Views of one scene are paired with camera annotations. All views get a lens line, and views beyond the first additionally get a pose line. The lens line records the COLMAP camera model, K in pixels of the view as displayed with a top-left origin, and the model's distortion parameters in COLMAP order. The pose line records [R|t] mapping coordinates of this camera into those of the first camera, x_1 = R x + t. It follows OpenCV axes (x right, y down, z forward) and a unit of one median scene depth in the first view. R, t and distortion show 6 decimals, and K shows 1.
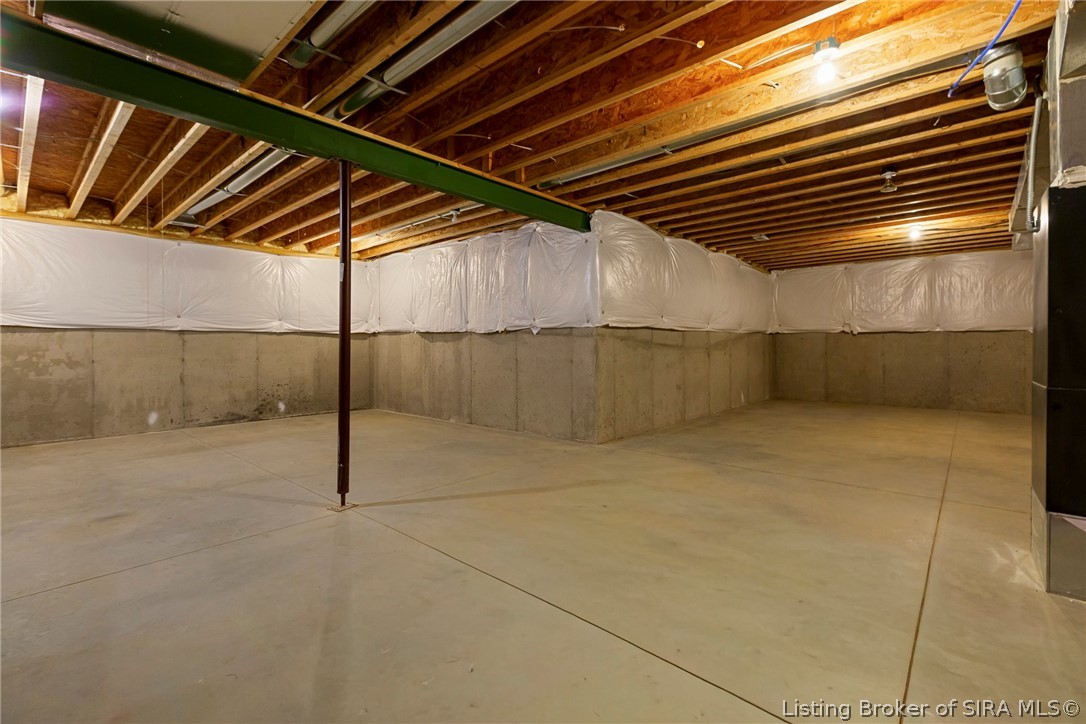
lens RADIAL K [[490.3, 0, 547.0], [0, 490.3, 344.8], [0, 0, 1]] dist [0.001942, -0.000829]
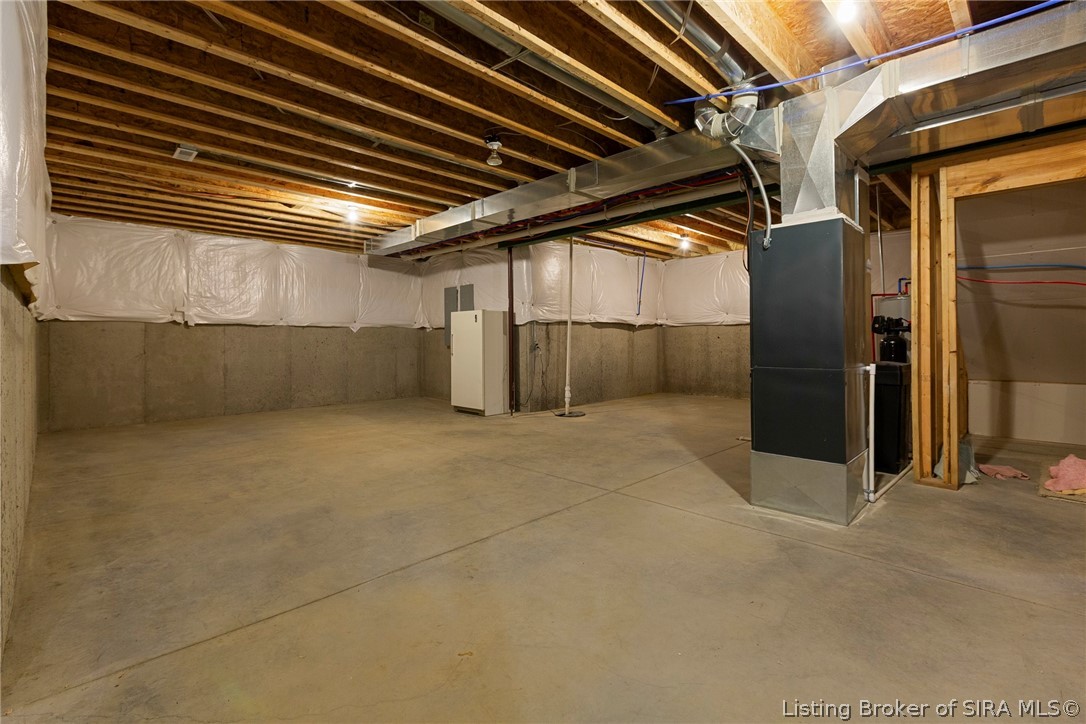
lens RADIAL K [[490.3, 0, 530.7], [0, 490.3, 332.5], [0, 0, 1]] dist [0.001942, -0.000829]
pose [[0.069662, 0.019841, 0.997373, -0.084029], [0.002882, 0.999794, -0.020091, 0.004961], [-0.997566, 0.004274, 0.069591, 0.440713]]
